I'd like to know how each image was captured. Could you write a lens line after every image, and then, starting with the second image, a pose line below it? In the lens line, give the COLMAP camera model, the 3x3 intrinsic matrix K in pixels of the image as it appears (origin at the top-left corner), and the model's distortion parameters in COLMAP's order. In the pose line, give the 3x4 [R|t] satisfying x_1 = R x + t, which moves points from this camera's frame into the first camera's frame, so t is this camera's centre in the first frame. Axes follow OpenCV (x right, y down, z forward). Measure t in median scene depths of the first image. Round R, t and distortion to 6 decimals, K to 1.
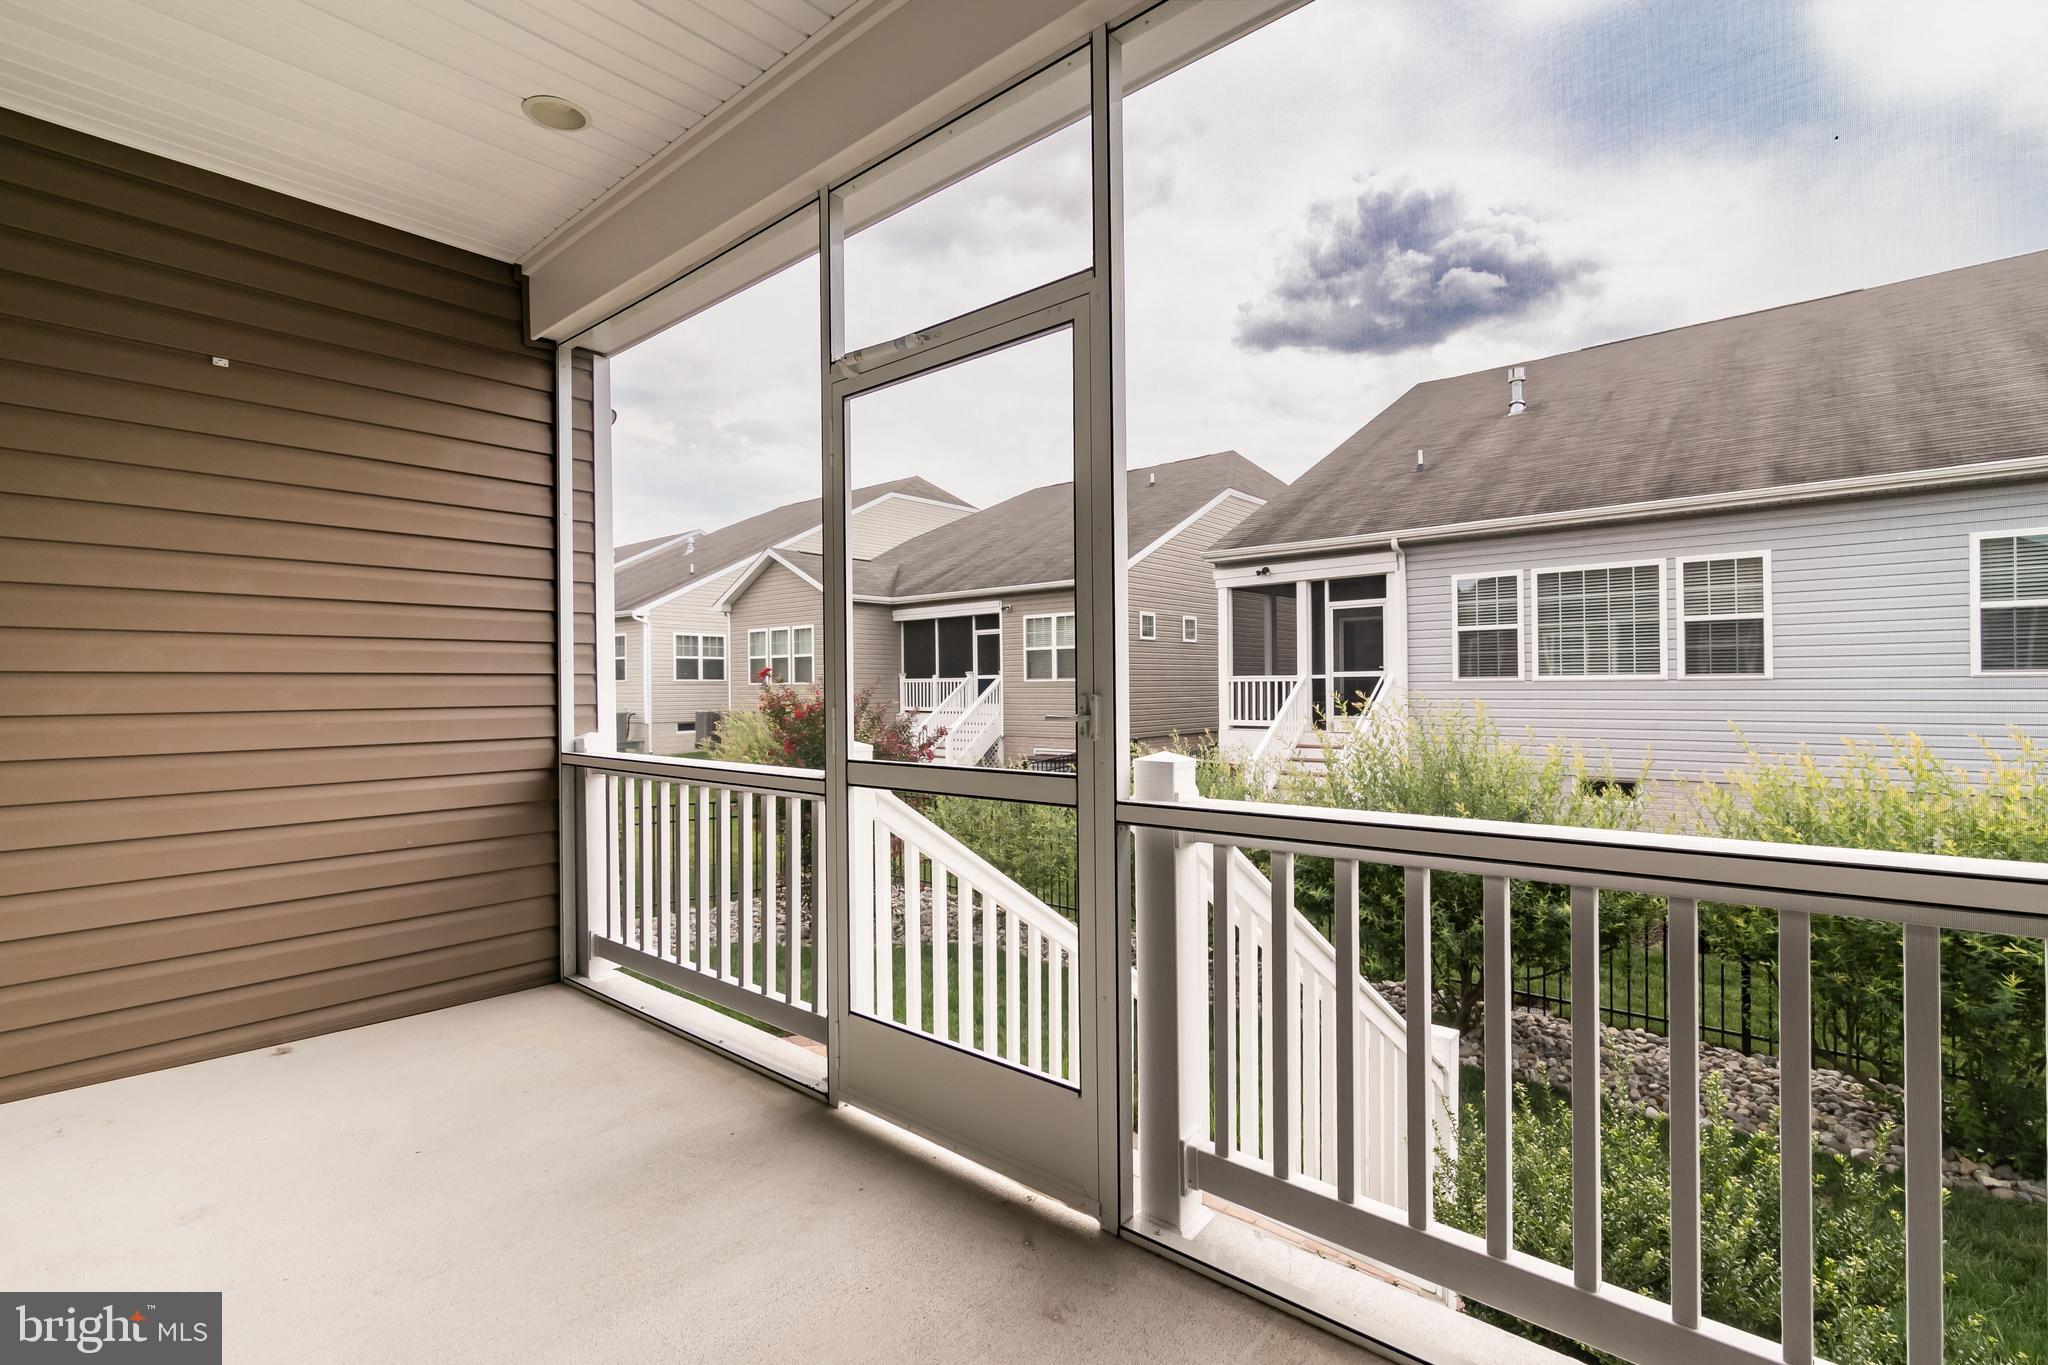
lens RADIAL K [[920.1, 0, 1024.0], [0, 920.1, 682.5], [0, 0, 1]] dist [0.001402, 0.000098]
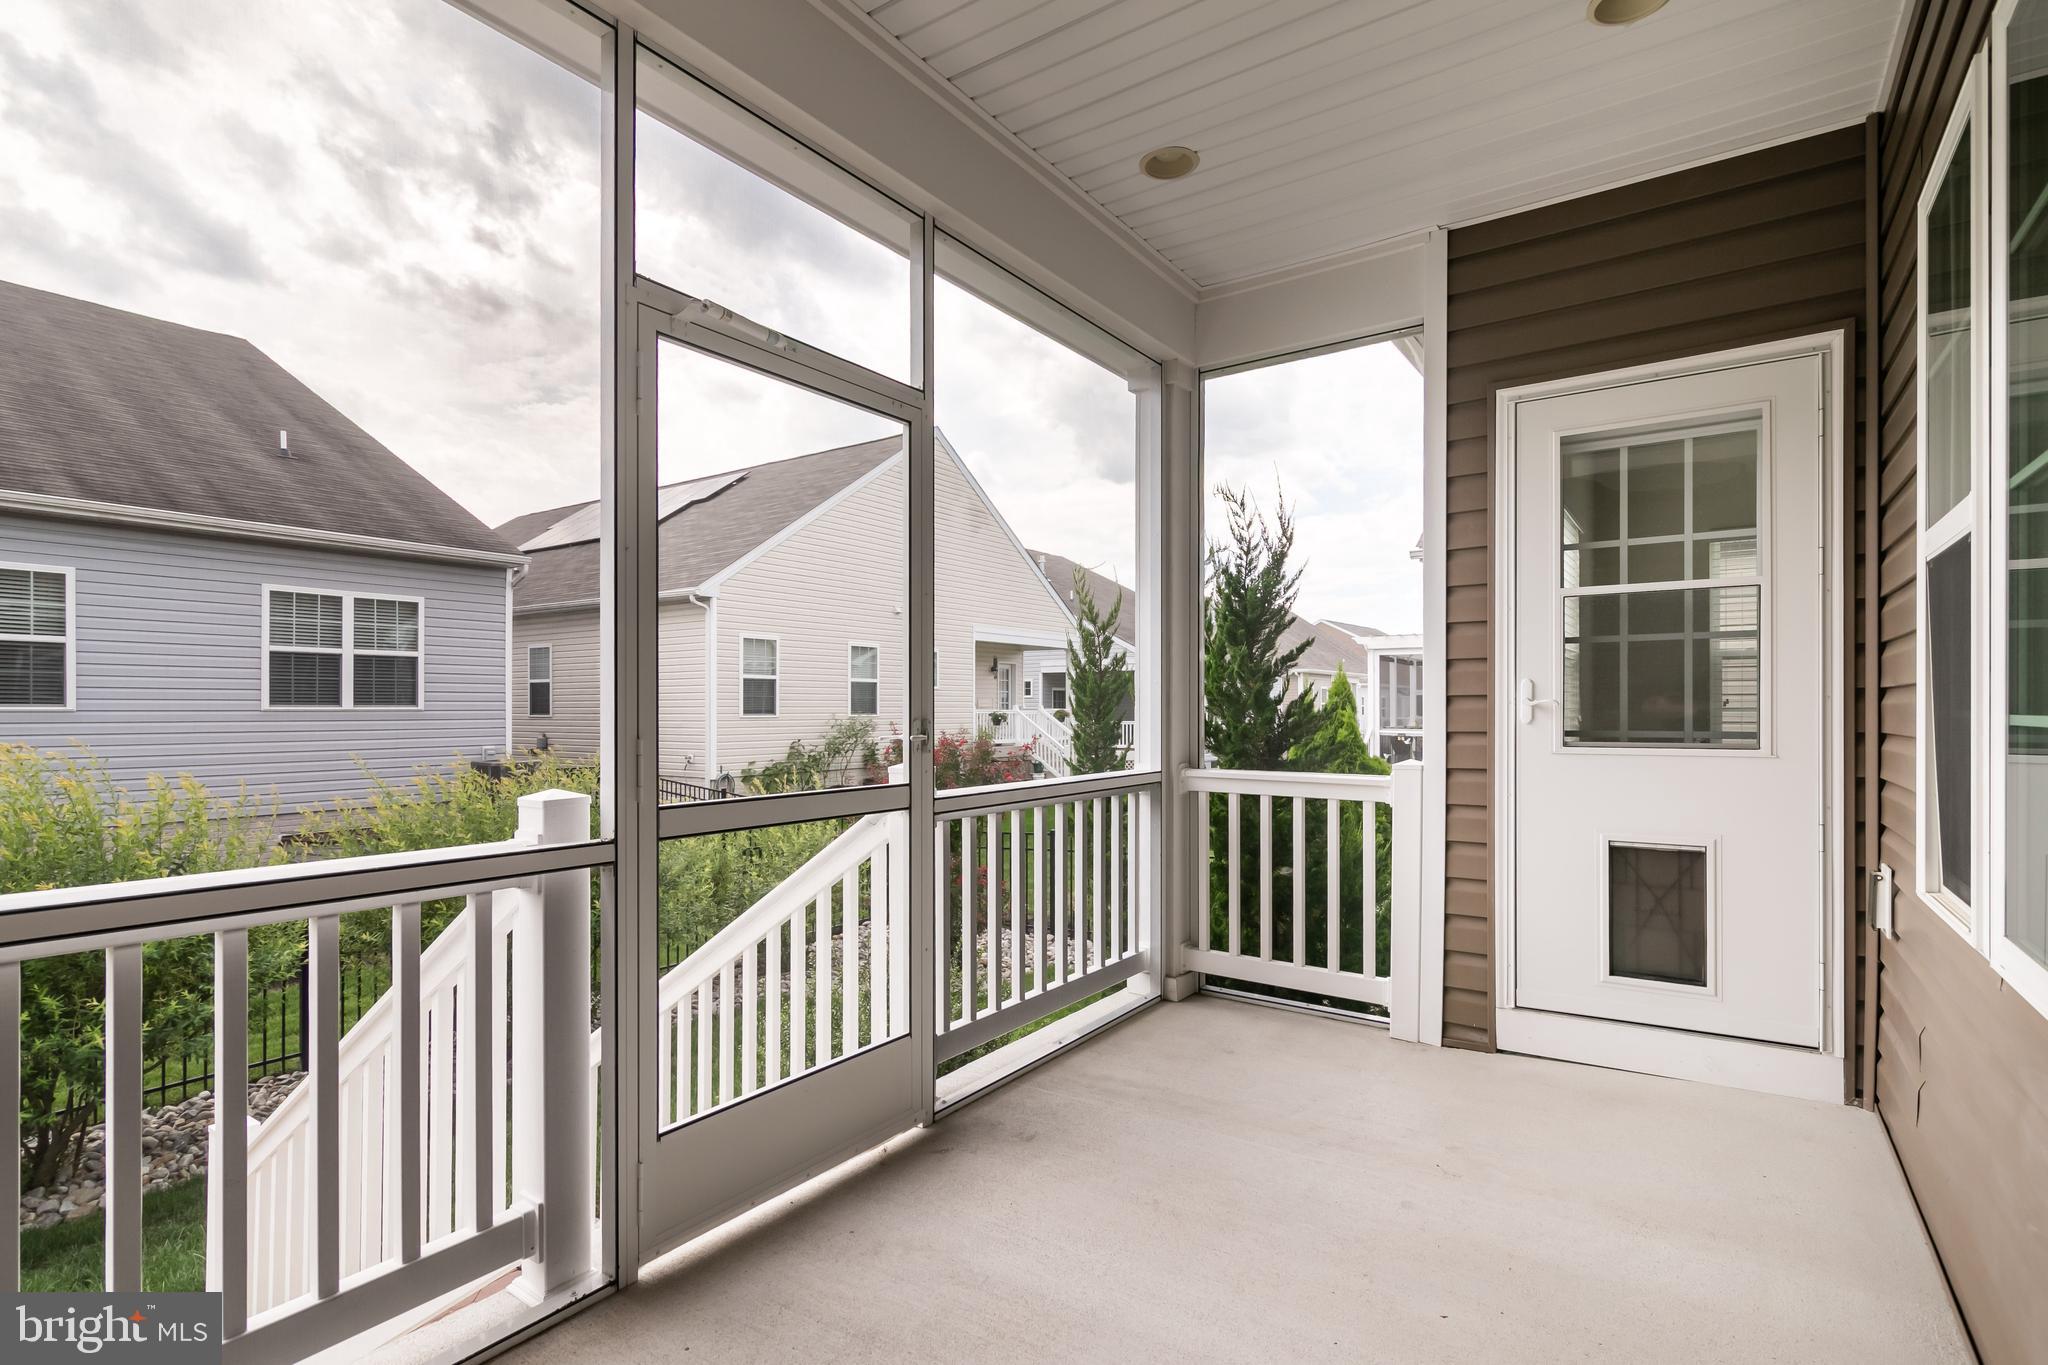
lens RADIAL K [[989.9, 0, 1000.5], [0, 989.9, 715.1], [0, 0, 1]] dist [-0.001348, -0.000259]
pose [[-0.085678, 0.005592, 0.996307, -0.910530], [-0.004670, 0.999971, -0.006014, 0.009051], [-0.996312, -0.005168, -0.085649, 0.692880]]
